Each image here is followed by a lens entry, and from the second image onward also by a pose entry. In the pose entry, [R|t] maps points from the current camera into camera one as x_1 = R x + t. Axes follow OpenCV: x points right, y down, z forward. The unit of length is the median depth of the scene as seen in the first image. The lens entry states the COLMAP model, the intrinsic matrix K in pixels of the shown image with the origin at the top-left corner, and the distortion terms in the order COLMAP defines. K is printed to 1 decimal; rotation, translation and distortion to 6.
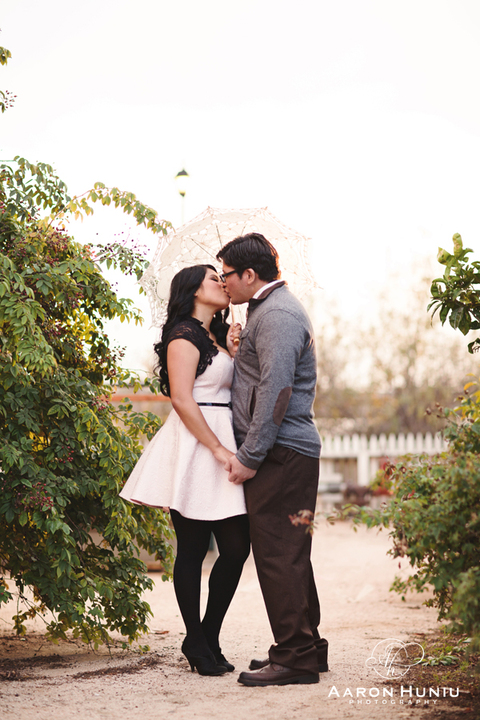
lens RADIAL K [[1765.1, 0, 241.2], [0, 1765.1, 358.4], [0, 0, 1]] dist [-0.114660, 0.000000]
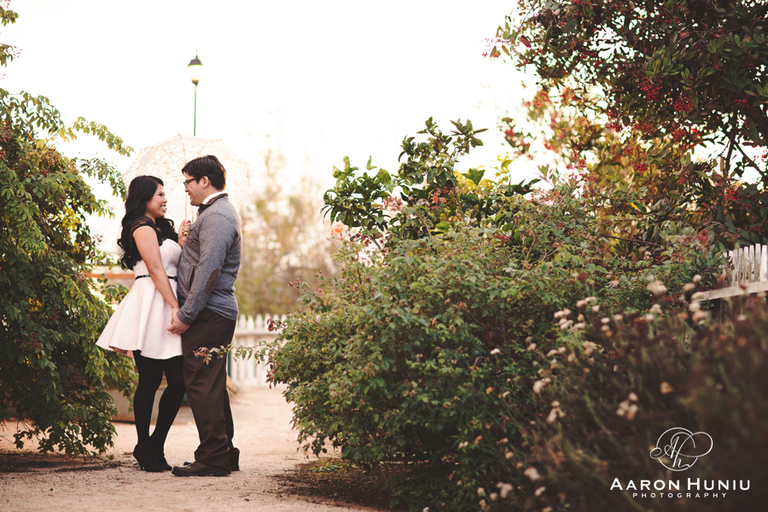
lens RADIAL K [[1882.7, 0, 383.2], [0, 1882.7, 257.1], [0, 0, 1]] dist [-0.114660, 0.000000]
pose [[0.998330, 0.015894, 0.055547, 0.071809], [-0.016410, 0.999826, 0.008846, -0.006309], [-0.055397, -0.009743, 0.998417, -0.453131]]
